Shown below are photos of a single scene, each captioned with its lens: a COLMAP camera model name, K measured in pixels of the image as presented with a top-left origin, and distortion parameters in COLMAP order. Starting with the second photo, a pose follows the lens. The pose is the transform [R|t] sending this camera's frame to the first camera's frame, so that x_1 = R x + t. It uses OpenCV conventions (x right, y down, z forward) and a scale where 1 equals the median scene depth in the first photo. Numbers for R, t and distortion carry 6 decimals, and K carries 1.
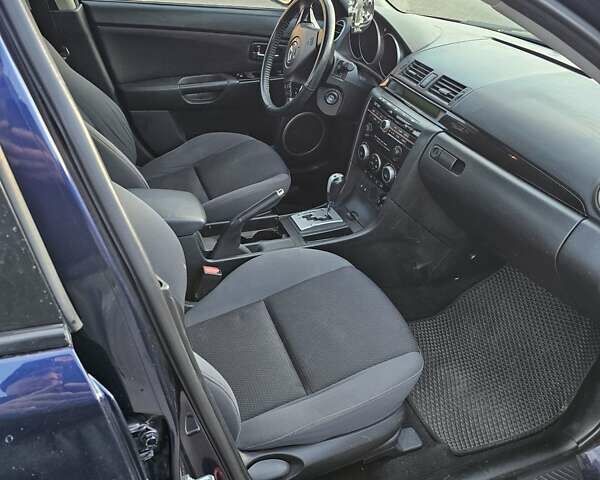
lens RADIAL K [[538.2, 0, 299.4], [0, 538.2, 240.1], [0, 0, 1]] dist [0.117883, -0.170763]
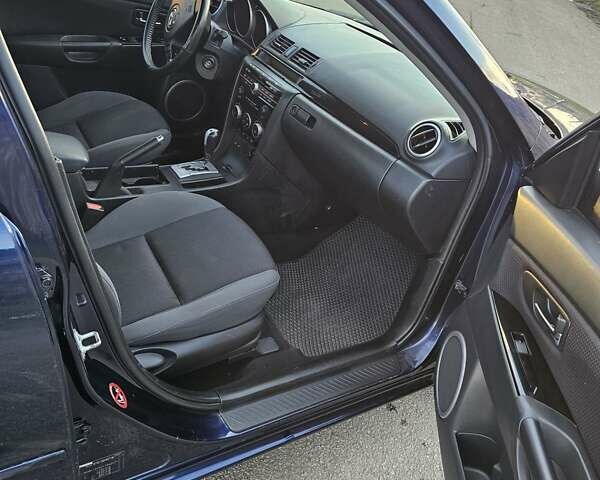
lens RADIAL K [[538.2, 0, 299.4], [0, 538.2, 240.1], [0, 0, 1]] dist [0.117883, -0.170763]
pose [[0.979405, 0.007804, 0.201753, 0.019987], [-0.009616, 0.999922, 0.008002, 0.099300], [-0.201675, -0.009777, 0.979404, -0.151578]]
